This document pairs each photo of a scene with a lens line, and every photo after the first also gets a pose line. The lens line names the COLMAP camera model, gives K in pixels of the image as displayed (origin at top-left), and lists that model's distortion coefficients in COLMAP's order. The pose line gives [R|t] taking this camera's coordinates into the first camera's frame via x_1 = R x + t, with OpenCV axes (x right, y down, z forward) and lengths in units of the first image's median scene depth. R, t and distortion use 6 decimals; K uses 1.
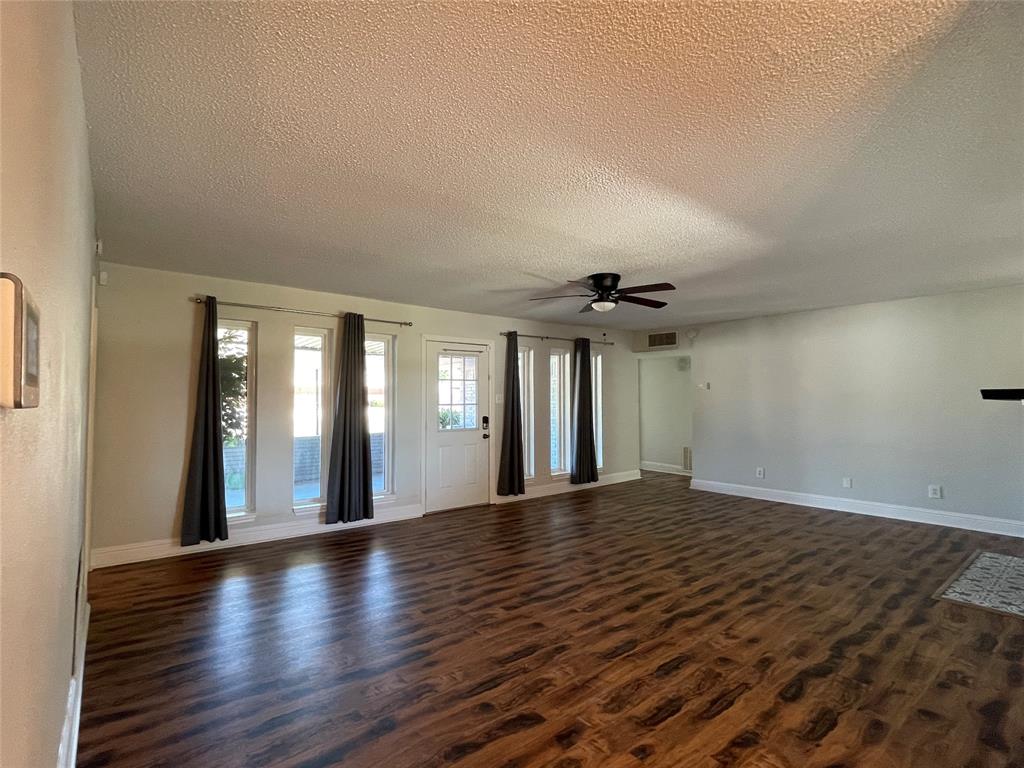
lens RADIAL K [[486.5, 0, 510.7], [0, 486.5, 385.0], [0, 0, 1]] dist [-0.005129, -0.000183]
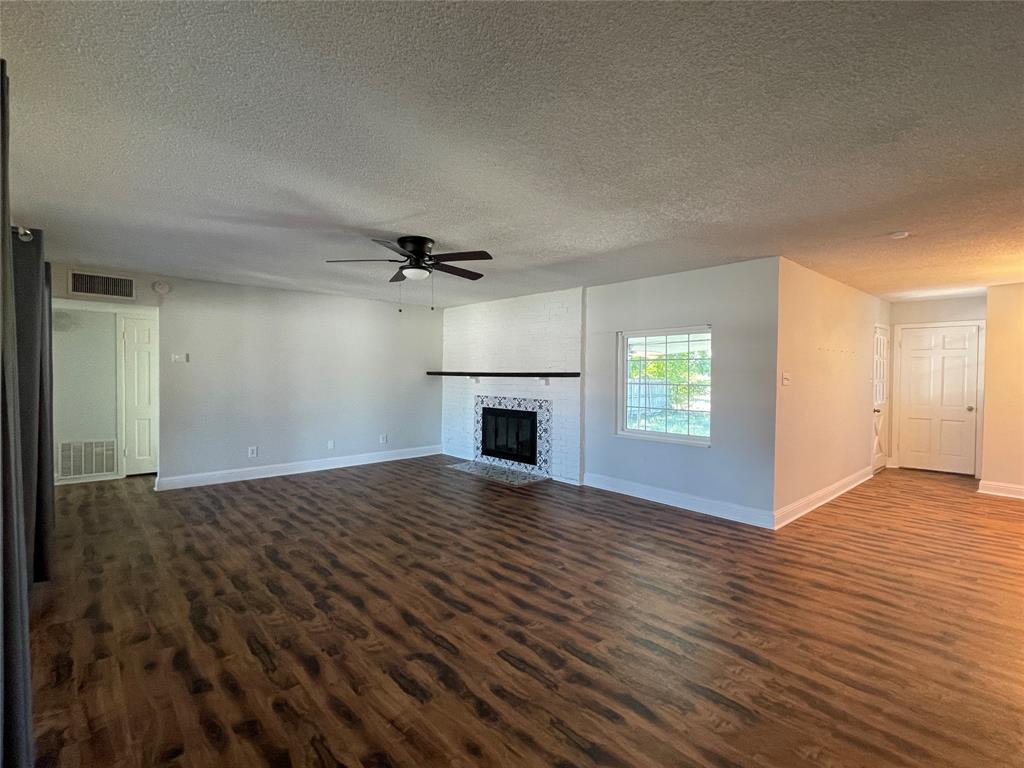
lens RADIAL K [[486.5, 0, 511.9], [0, 486.5, 381.8], [0, 0, 1]] dist [-0.005129, -0.000183]
pose [[-0.024085, -0.023545, 0.999433, -0.838147], [-0.030796, 0.999266, 0.022799, 0.015605], [-0.999235, -0.030229, -0.024793, 1.007603]]
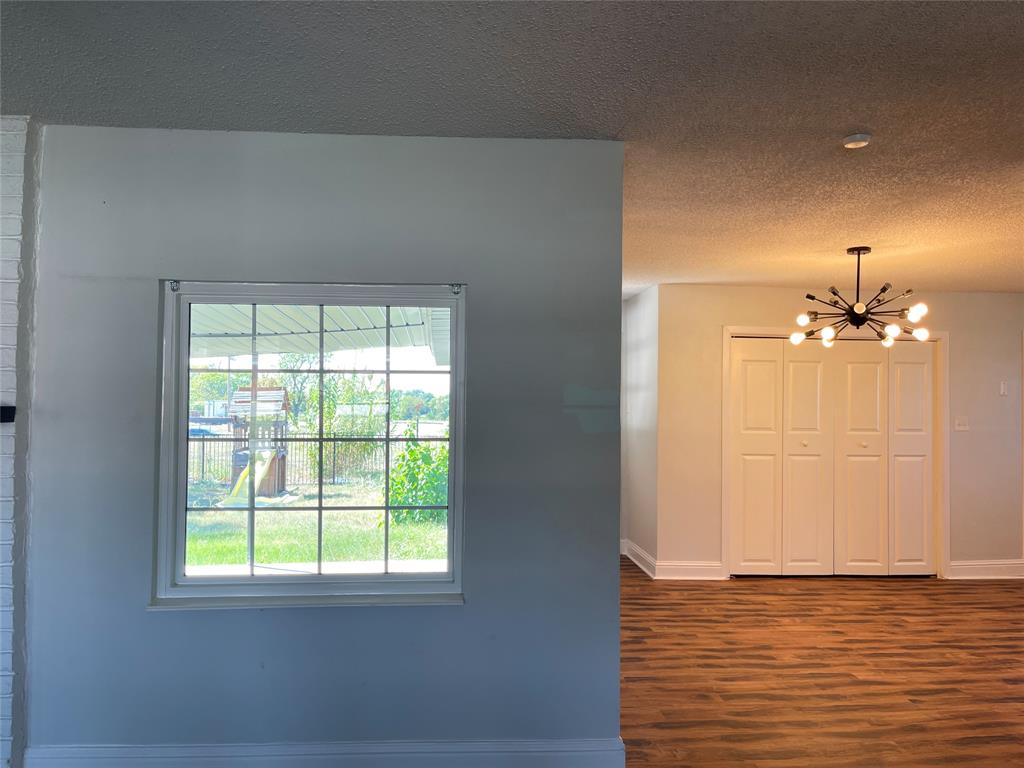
lens RADIAL K [[776.5, 0, 506.8], [0, 776.5, 381.1], [0, 0, 1]] dist [0.049801, -0.061588]
pose [[-0.814782, 0.005507, 0.579742, -0.033998], [-0.028010, 0.998413, -0.048850, 0.013817], [-0.579091, -0.056040, -0.813334, 1.083174]]
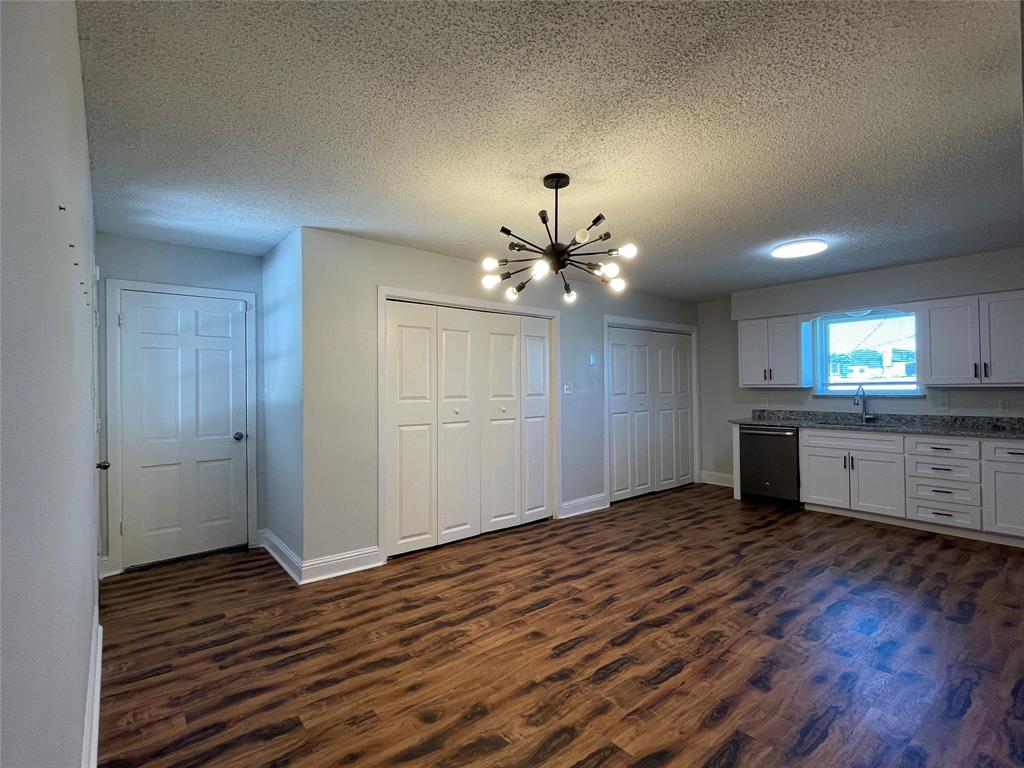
lens RADIAL K [[486.5, 0, 505.6], [0, 486.5, 380.8], [0, 0, 1]] dist [-0.005129, -0.000183]
pose [[-0.999820, 0.007788, 0.017318, 0.325953], [0.007154, 0.999313, -0.036350, 0.022013], [-0.017589, -0.036220, -0.999189, 0.325635]]
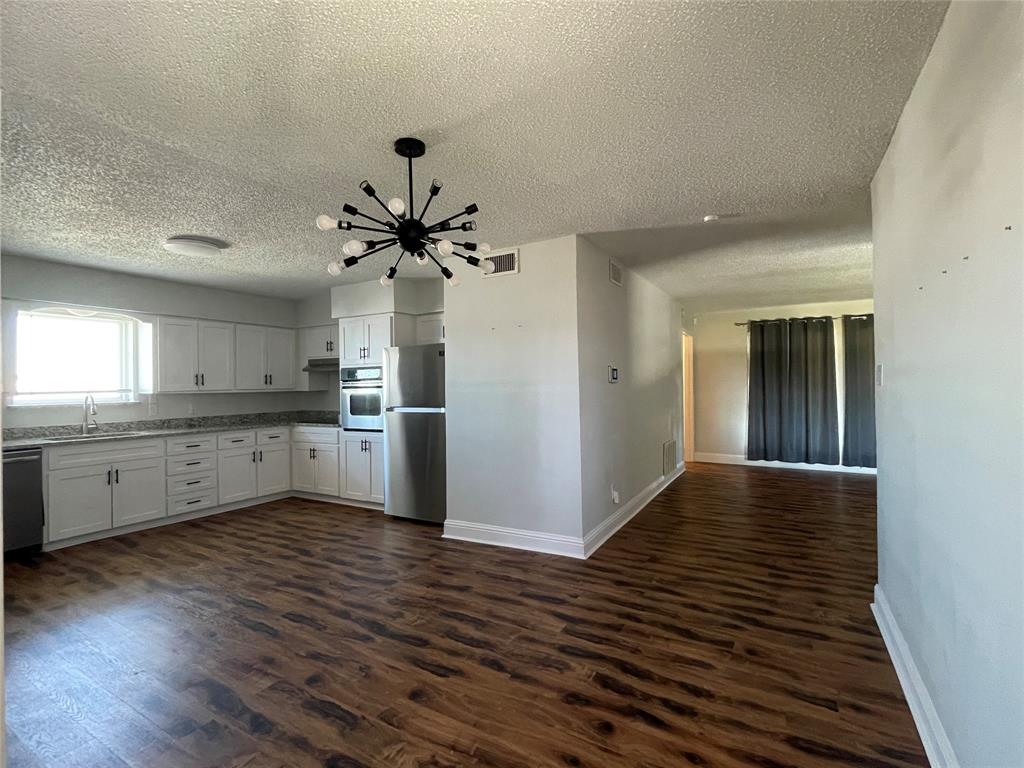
lens RADIAL K [[486.5, 0, 508.4], [0, 486.5, 382.1], [0, 0, 1]] dist [-0.005129, -0.000183]
pose [[0.341677, -0.012029, -0.939741, 0.884725], [0.036704, 0.999326, 0.000554, 0.003026], [0.939101, -0.034681, 0.341888, -0.496023]]
